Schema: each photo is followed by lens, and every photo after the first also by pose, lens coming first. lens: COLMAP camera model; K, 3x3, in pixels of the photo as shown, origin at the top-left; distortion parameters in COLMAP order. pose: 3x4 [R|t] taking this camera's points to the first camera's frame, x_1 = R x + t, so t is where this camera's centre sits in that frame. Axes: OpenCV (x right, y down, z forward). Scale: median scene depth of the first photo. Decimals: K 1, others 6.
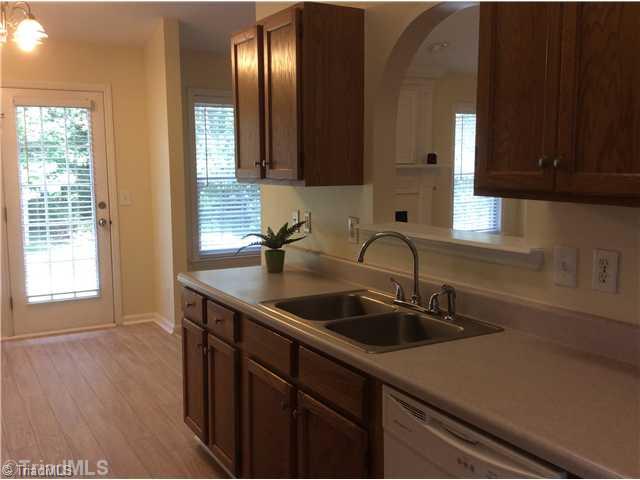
lens RADIAL K [[673.3, 0, 320.0], [0, 673.3, 240.0], [0, 0, 1]] dist [0.153075, -0.317228]
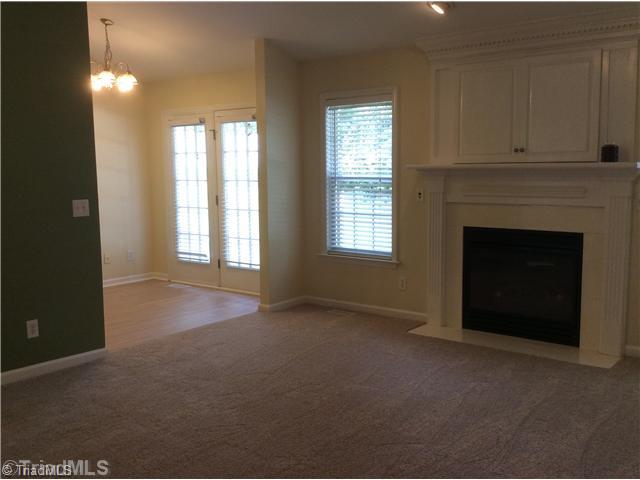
lens RADIAL K [[673.3, 0, 320.0], [0, 673.3, 240.0], [0, 0, 1]] dist [0.153075, -0.317228]
pose [[0.327556, 0.108541, -0.938577, 0.780116], [-0.093597, 0.992221, 0.082080, -0.076238], [0.940184, 0.060962, 0.335167, 0.609967]]
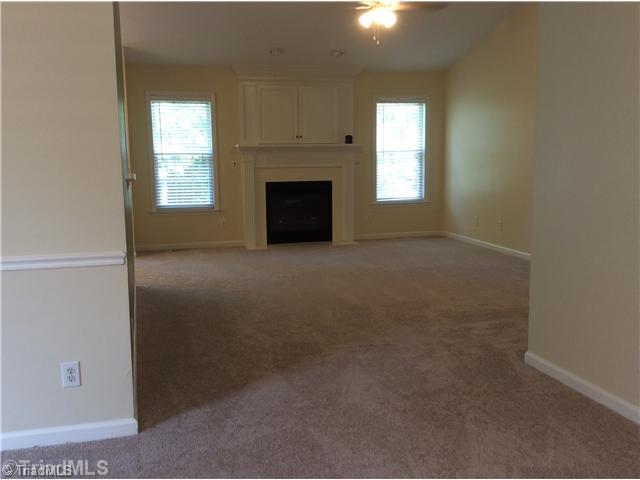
lens RADIAL K [[673.3, 0, 320.0], [0, 673.3, 240.0], [0, 0, 1]] dist [0.153075, -0.317228]
pose [[0.967516, 0.028471, -0.251203, 0.499022], [-0.023160, 0.999442, 0.024071, 0.046134], [0.251748, -0.017471, 0.967635, -0.287265]]
